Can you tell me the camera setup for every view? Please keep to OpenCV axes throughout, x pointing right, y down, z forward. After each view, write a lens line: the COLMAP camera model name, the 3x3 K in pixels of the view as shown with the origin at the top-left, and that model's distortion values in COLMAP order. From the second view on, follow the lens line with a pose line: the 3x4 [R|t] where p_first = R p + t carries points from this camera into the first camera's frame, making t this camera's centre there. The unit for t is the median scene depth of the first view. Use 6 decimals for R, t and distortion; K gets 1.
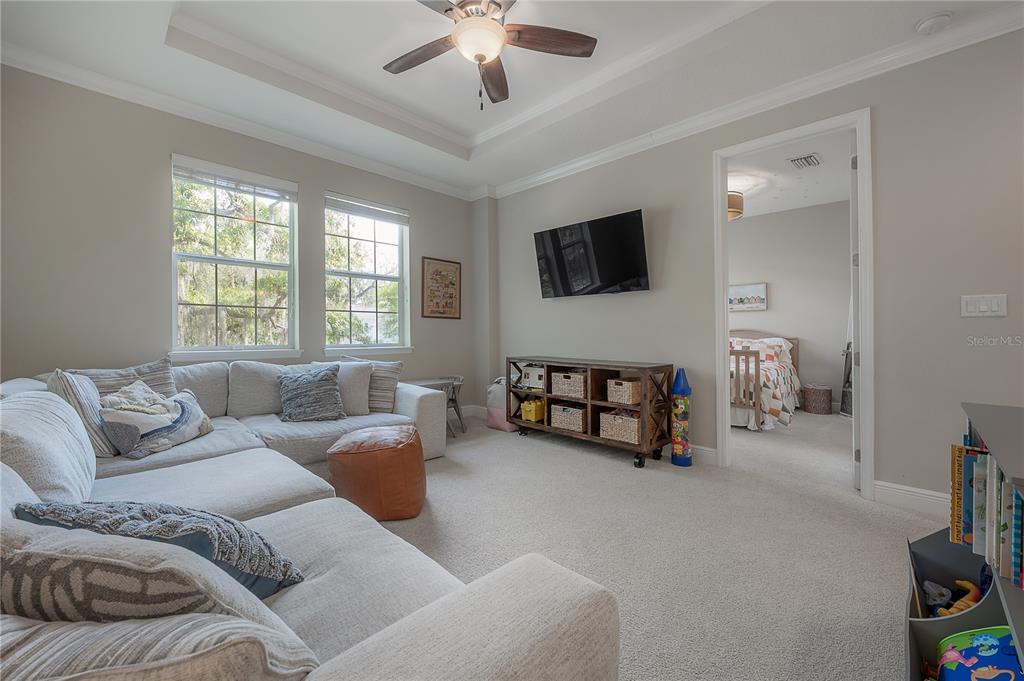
lens RADIAL K [[409.1, 0, 506.3], [0, 409.1, 331.4], [0, 0, 1]] dist [-0.008638, 0.000658]
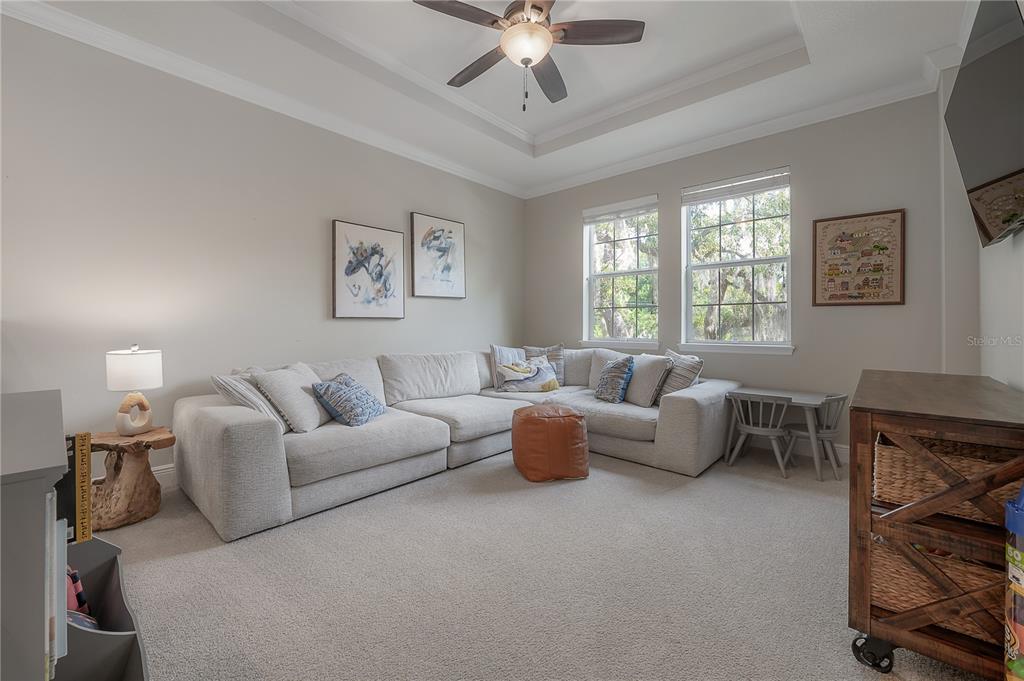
lens RADIAL K [[409.1, 0, 507.1], [0, 409.1, 331.7], [0, 0, 1]] dist [-0.008638, 0.000658]
pose [[0.049921, 0.002600, -0.998750, 0.473242], [-0.002947, 0.999993, 0.002456, 0.010117], [0.998749, 0.002821, 0.049928, 0.429959]]
